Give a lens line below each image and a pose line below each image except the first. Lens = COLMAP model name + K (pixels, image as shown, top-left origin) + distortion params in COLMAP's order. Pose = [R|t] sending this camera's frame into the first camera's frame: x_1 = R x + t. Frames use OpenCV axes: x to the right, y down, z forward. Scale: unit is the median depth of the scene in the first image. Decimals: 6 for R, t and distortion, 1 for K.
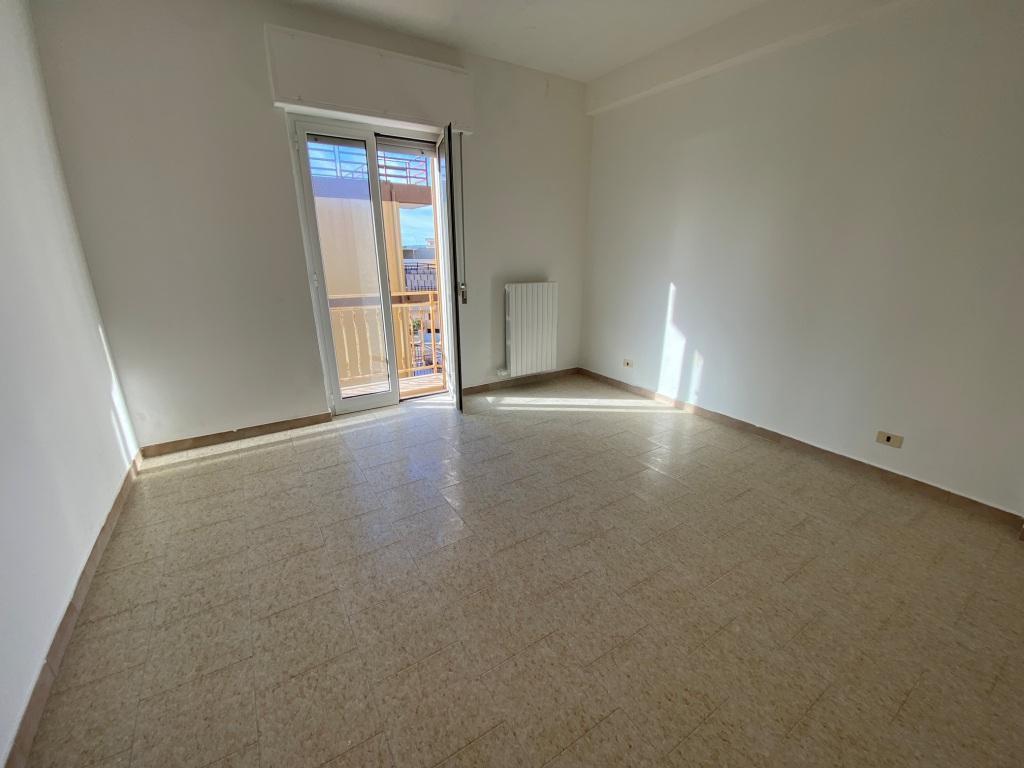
lens RADIAL K [[396.5, 0, 512.0], [0, 396.5, 384.0], [0, 0, 1]] dist [0.025464, 0.035639]
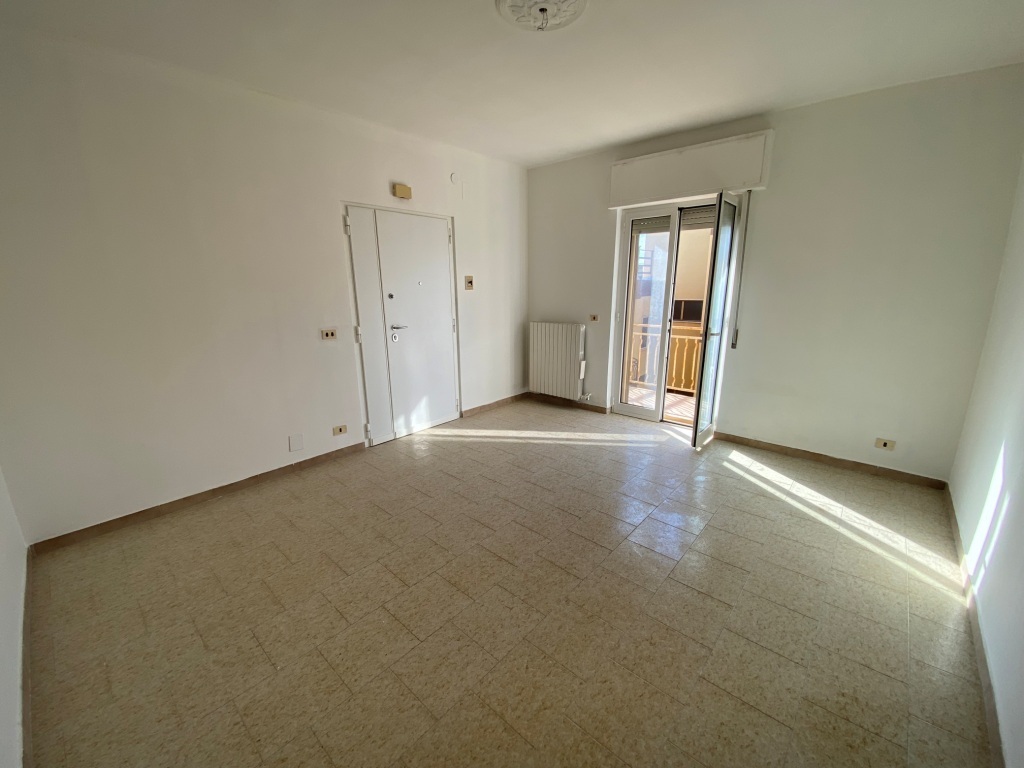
lens RADIAL K [[414.5, 0, 509.1], [0, 414.5, 382.3], [0, 0, 1]] dist [0.024448, -0.021281]
pose [[0.219186, 0.206886, -0.953497, 0.758171], [-0.292353, 0.946284, 0.138116, -0.102077], [0.930853, 0.248485, 0.267896, 0.225417]]
